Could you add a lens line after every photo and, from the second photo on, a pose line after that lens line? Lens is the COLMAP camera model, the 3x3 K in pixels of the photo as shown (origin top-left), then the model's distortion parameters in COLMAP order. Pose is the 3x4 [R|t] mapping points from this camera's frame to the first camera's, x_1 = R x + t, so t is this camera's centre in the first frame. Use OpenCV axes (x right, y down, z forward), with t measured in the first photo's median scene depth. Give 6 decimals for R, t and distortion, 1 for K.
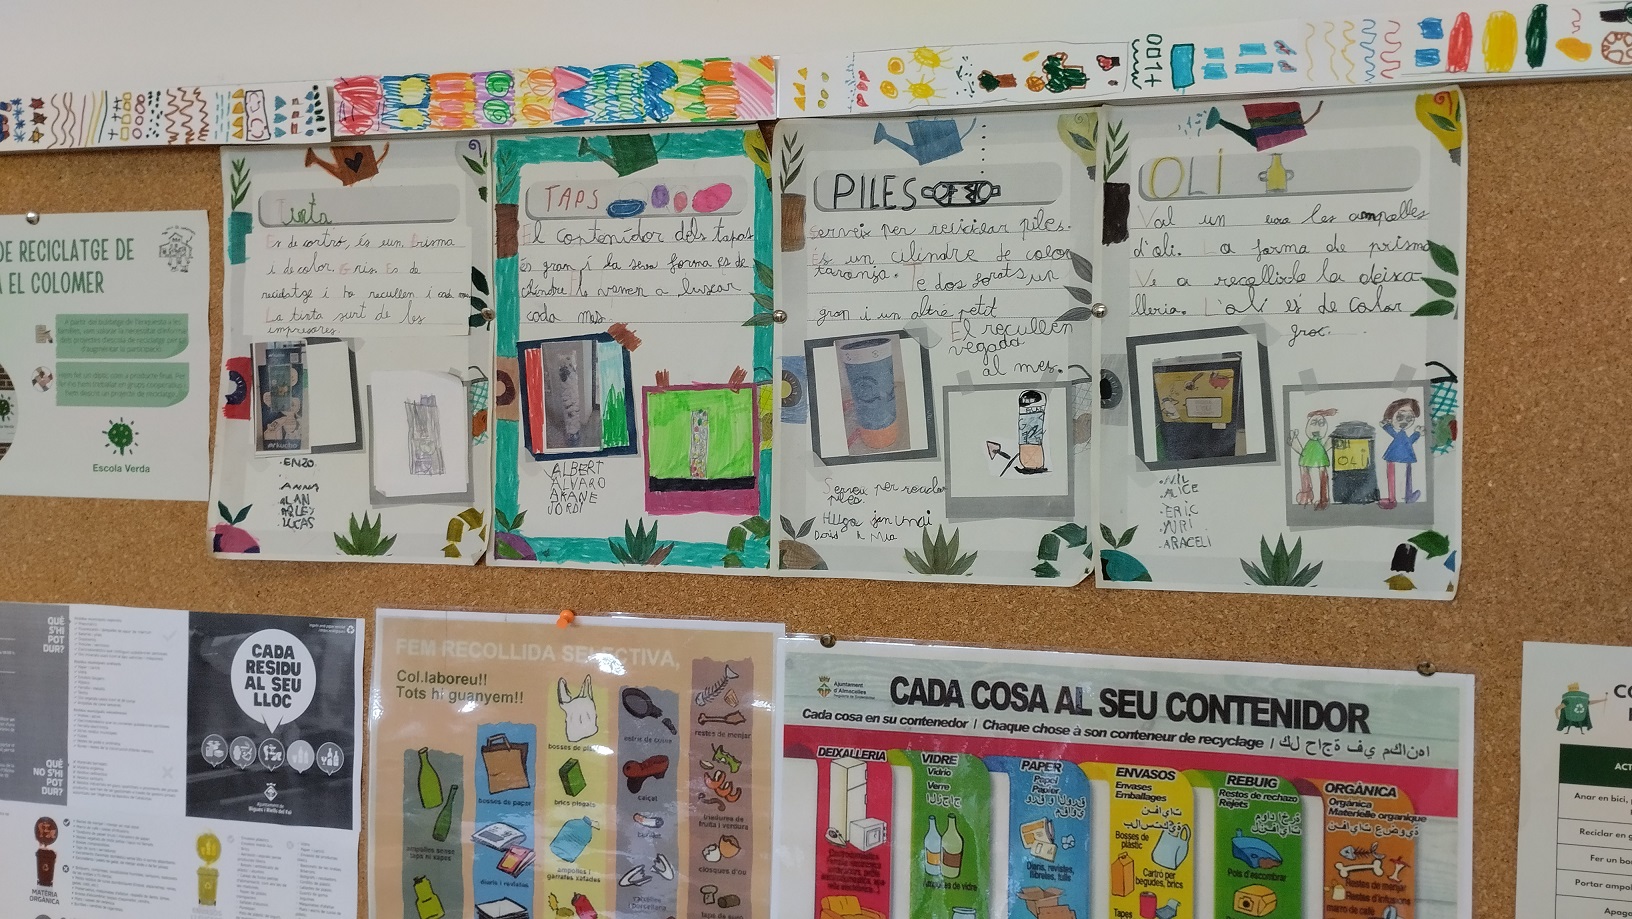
lens RADIAL K [[1123.6, 0, 816.0], [0, 1123.6, 459.5], [0, 0, 1]] dist [0.062728, -0.044364]
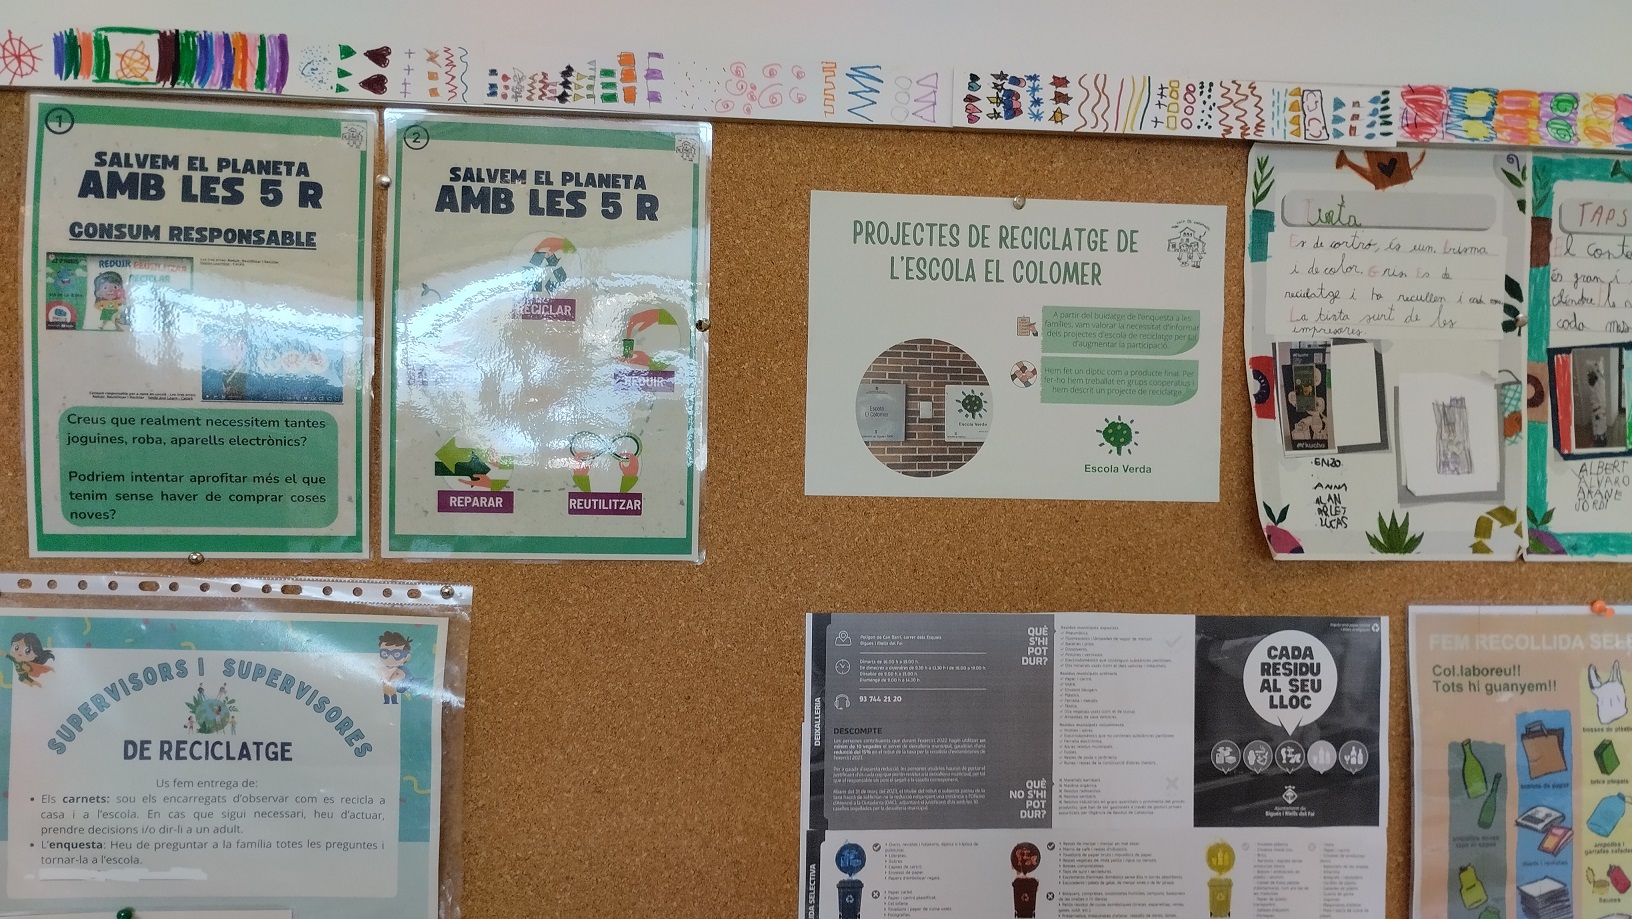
lens RADIAL K [[1123.6, 0, 816.0], [0, 1123.6, 459.5], [0, 0, 1]] dist [0.062728, -0.044364]
pose [[0.953585, 0.001921, 0.301117, -1.183411], [0.001542, 0.999935, -0.011261, 0.010688], [-0.301119, 0.011203, 0.953521, 0.180005]]
